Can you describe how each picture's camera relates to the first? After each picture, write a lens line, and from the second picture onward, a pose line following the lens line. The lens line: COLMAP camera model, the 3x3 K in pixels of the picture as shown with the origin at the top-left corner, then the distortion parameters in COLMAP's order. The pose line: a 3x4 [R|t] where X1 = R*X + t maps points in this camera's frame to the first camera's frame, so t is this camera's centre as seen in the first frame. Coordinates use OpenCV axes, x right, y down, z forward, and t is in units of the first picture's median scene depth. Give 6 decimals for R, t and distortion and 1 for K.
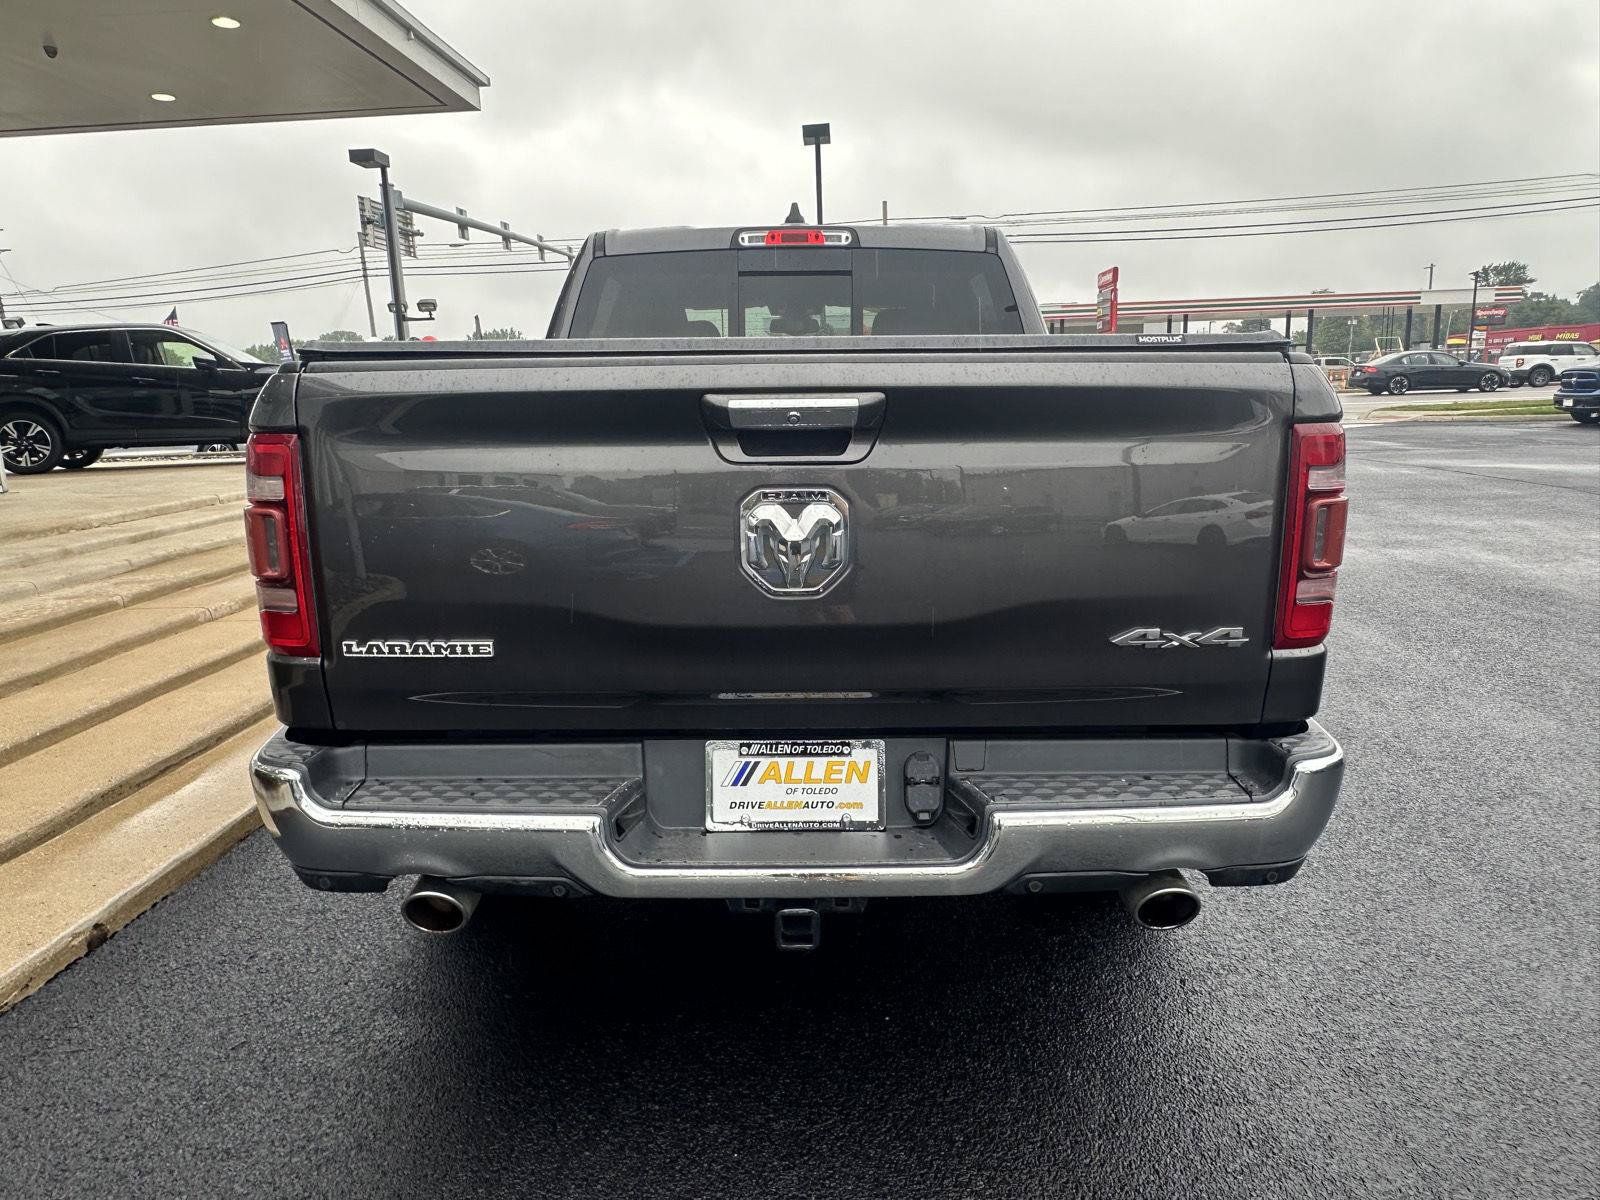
lens RADIAL K [[1034.8, 0, 791.2], [0, 1034.8, 600.5], [0, 0, 1]] dist [-0.002744, -0.000476]
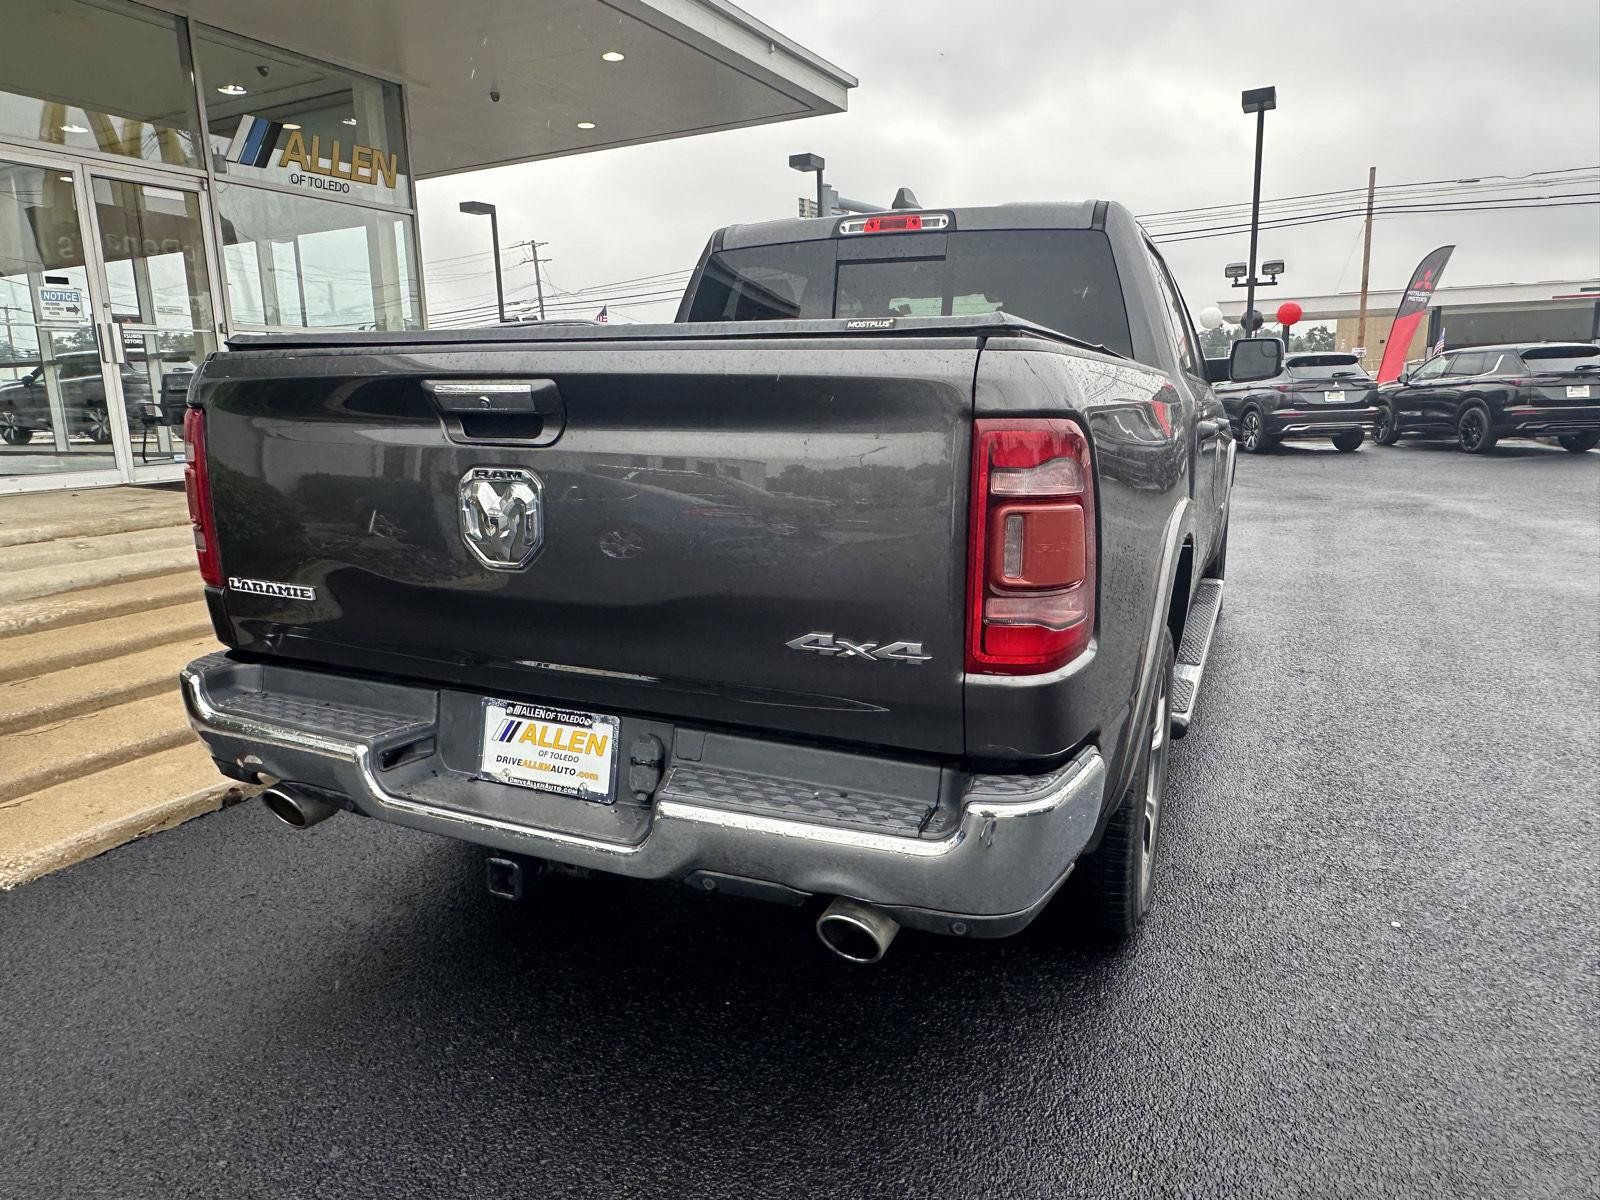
lens RADIAL K [[1036.1, 0, 800.0], [0, 1036.1, 600.0], [0, 0, 1]] dist [-0.005875, 0.002116]
pose [[0.915269, 0.090881, -0.392457, 0.648131], [-0.087344, 0.995815, 0.026902, -0.025345], [0.393260, 0.009656, 0.919377, 0.121145]]
